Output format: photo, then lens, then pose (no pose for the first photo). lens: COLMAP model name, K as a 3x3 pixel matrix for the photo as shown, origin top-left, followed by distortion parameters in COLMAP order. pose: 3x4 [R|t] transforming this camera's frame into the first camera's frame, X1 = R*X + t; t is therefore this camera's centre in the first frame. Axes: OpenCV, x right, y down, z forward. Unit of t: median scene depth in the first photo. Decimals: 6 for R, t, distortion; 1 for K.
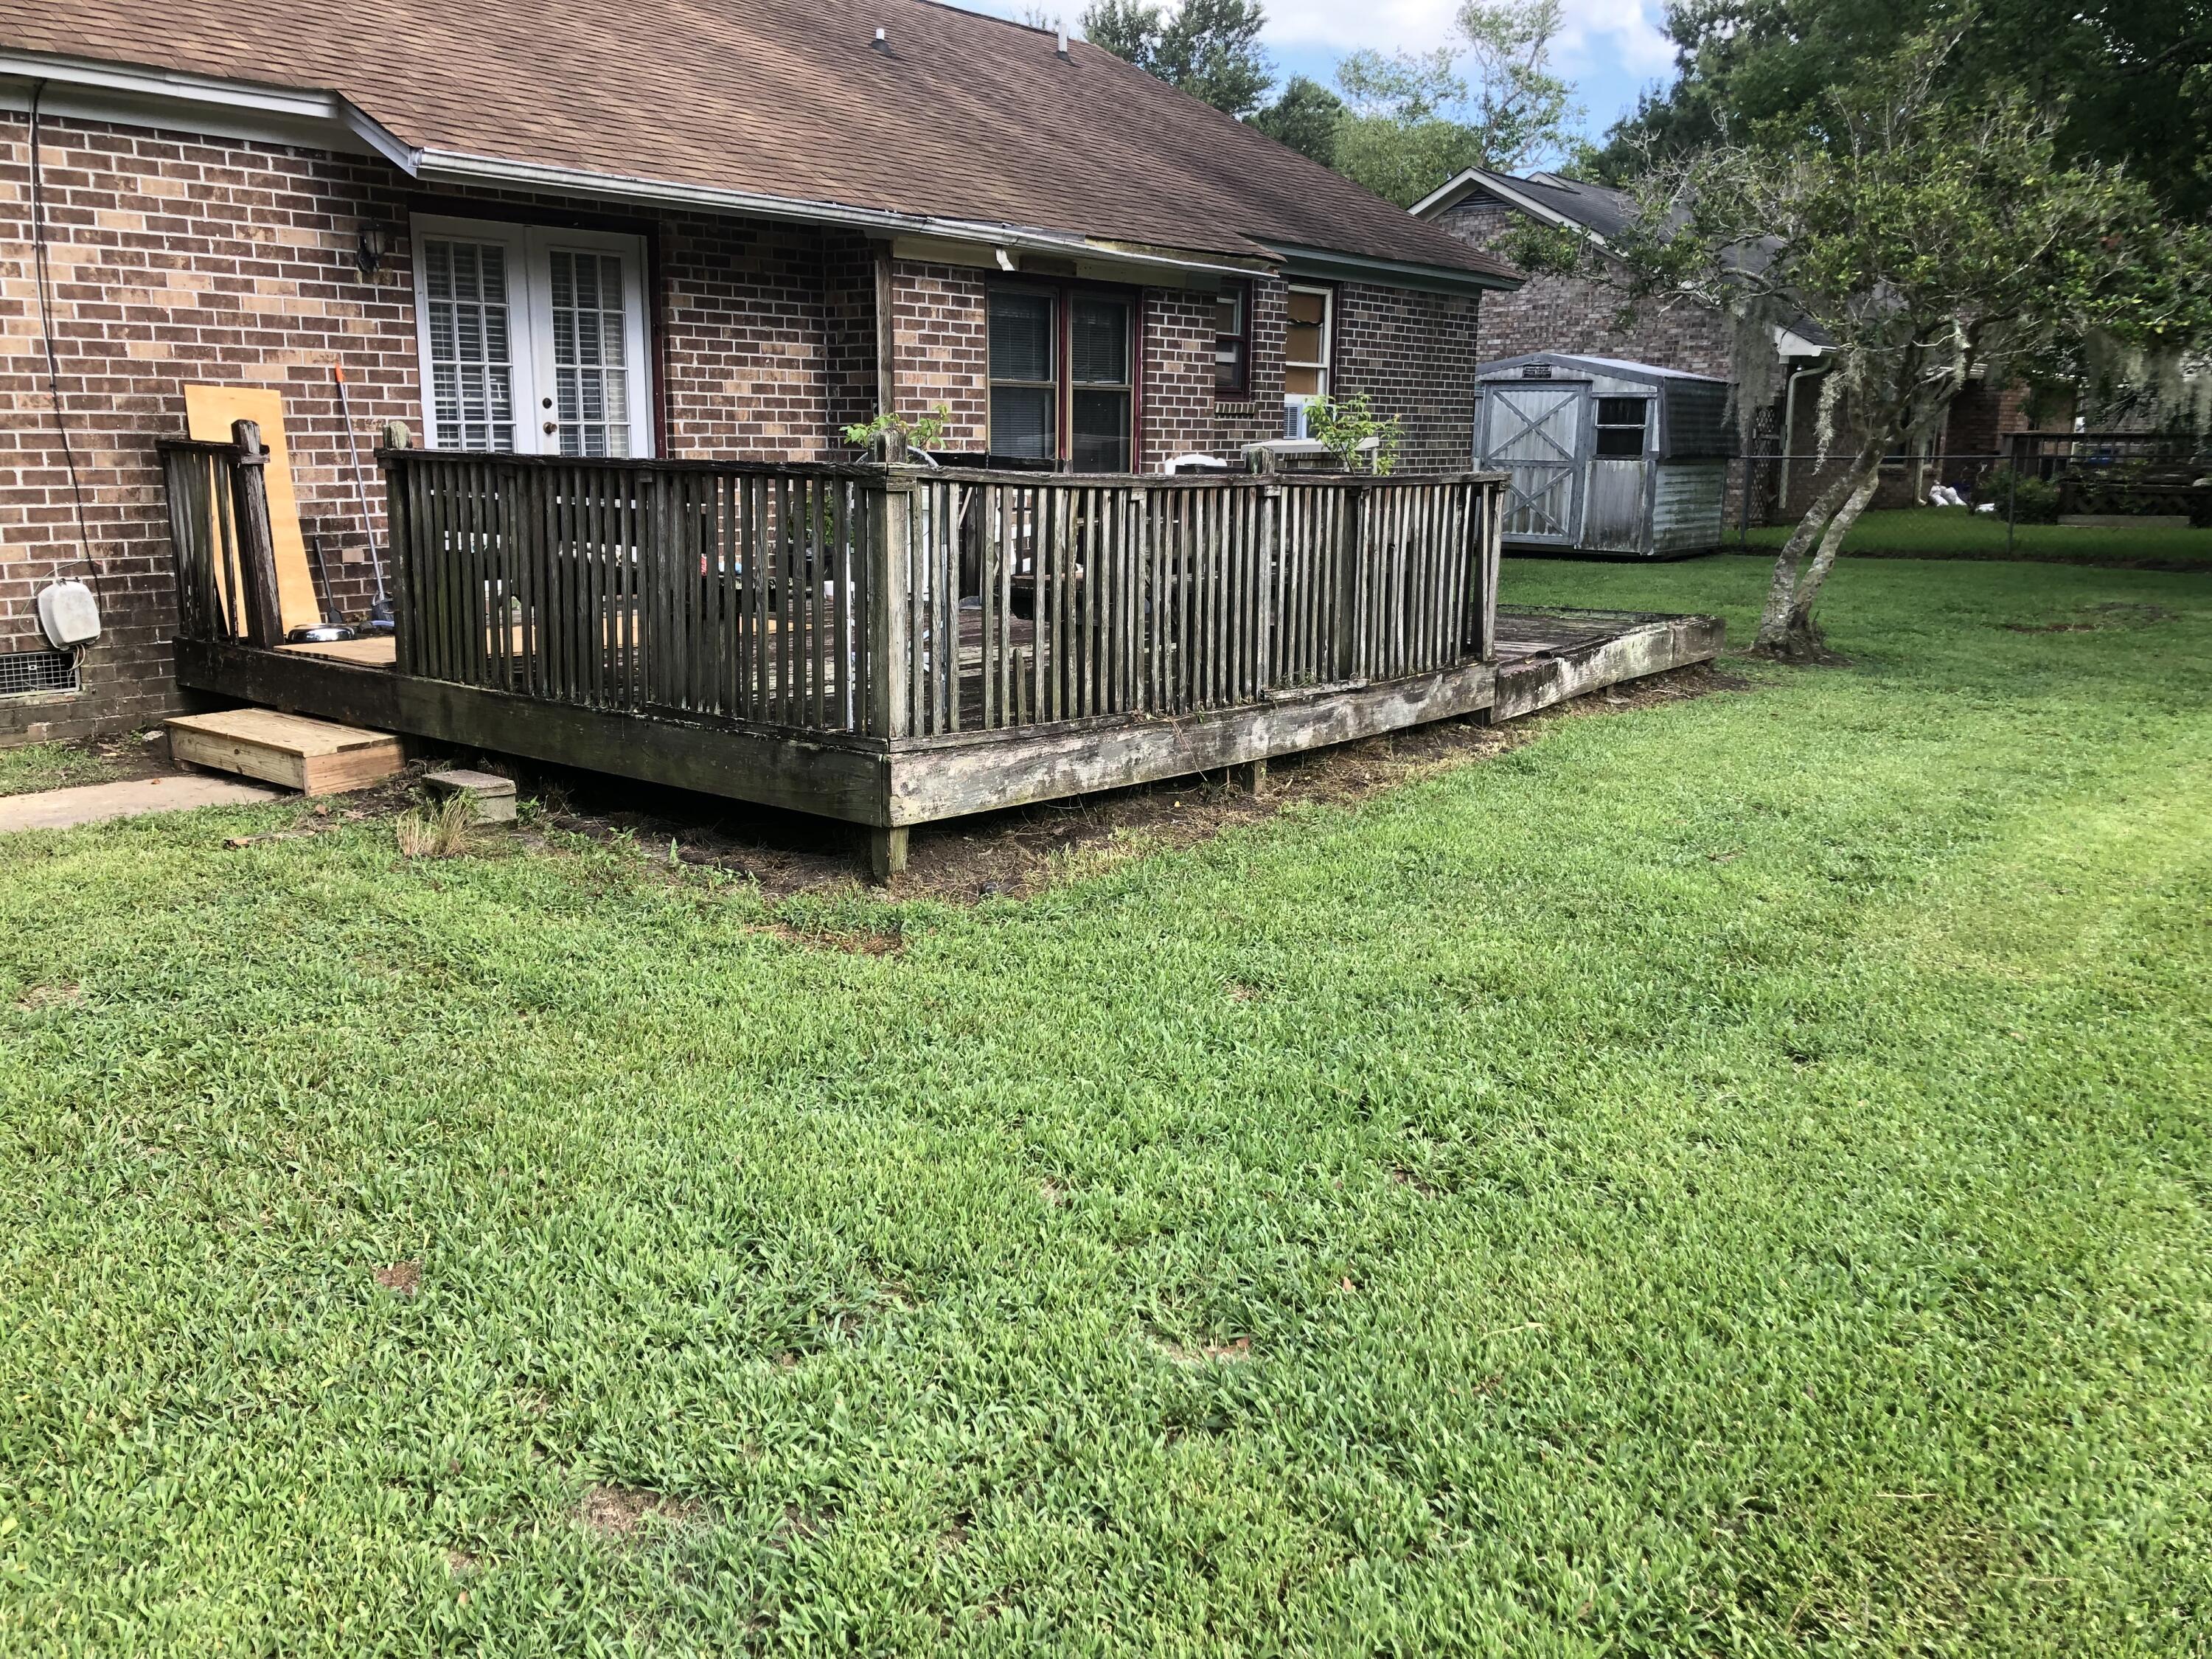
lens RADIAL K [[1848.1, 0, 1108.9], [0, 1848.1, 812.7], [0, 0, 1]] dist [0.033714, 0.016194]
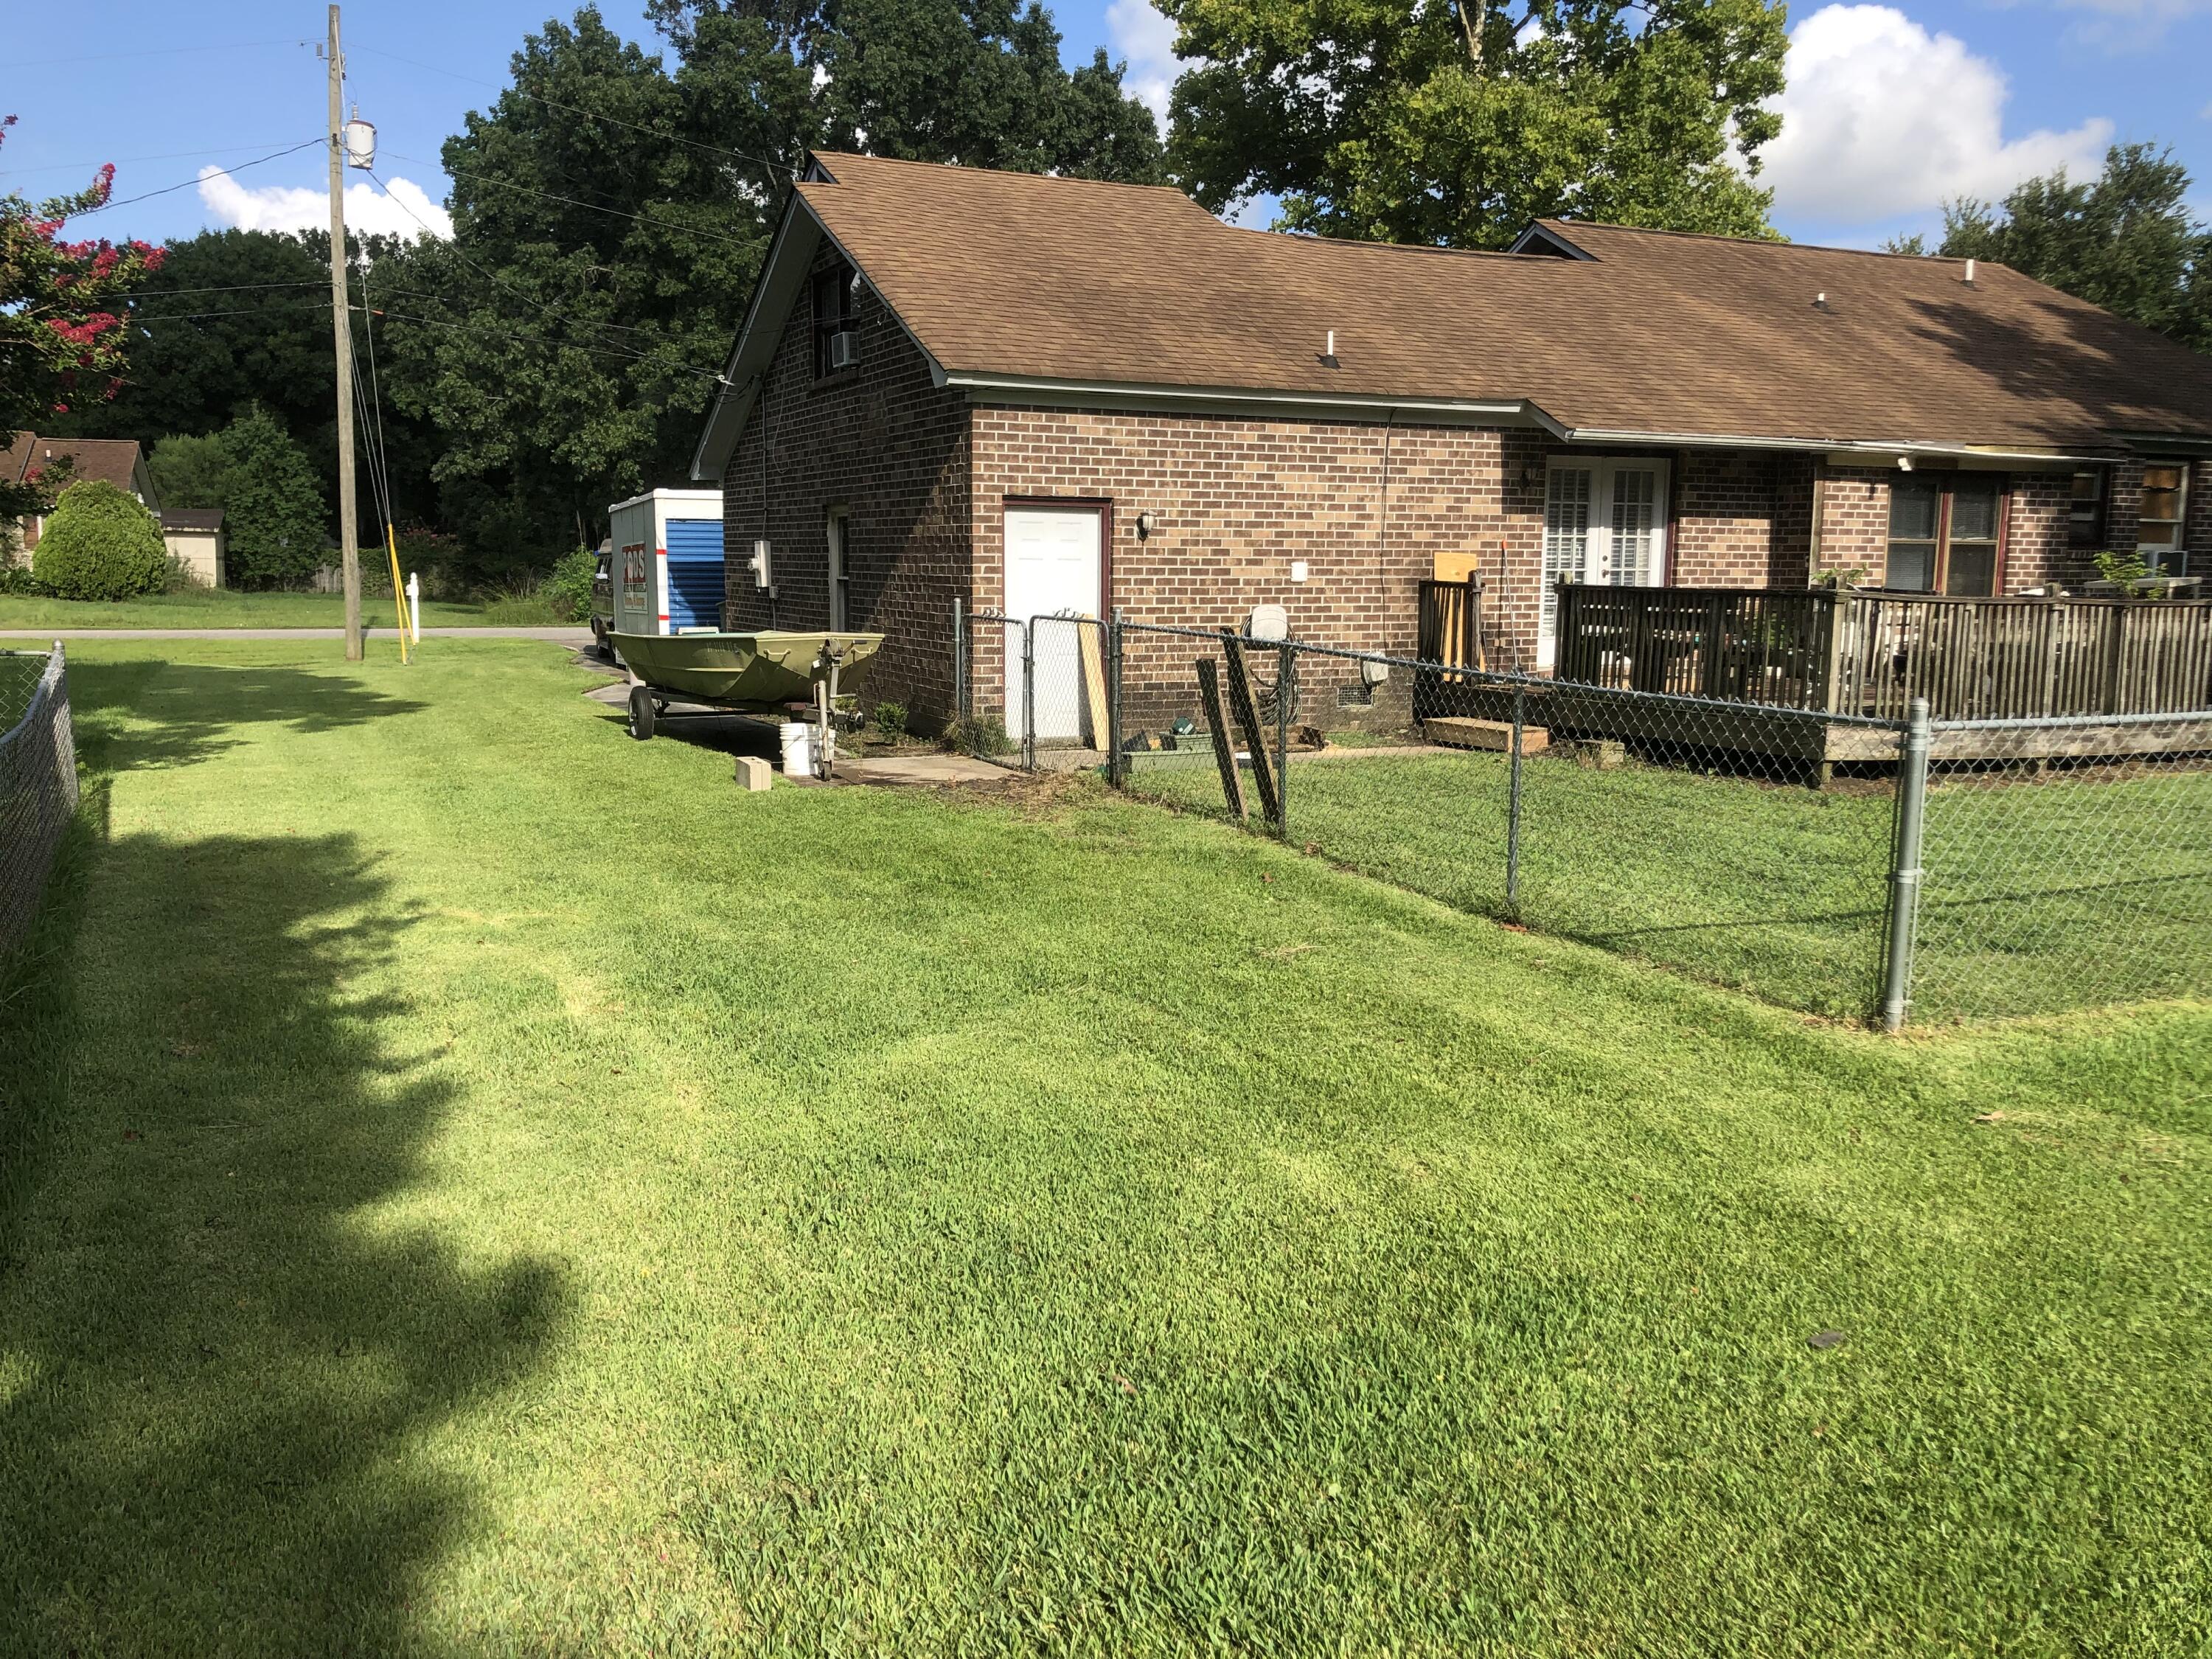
lens RADIAL K [[1848.1, 0, 1118.3], [0, 1848.1, 819.1], [0, 0, 1]] dist [0.033714, 0.016194]
pose [[0.901654, 0.059029, -0.428410, 0.043871], [-0.088695, 0.994823, -0.049600, 0.162680], [0.423265, 0.082720, 0.902222, -0.809057]]
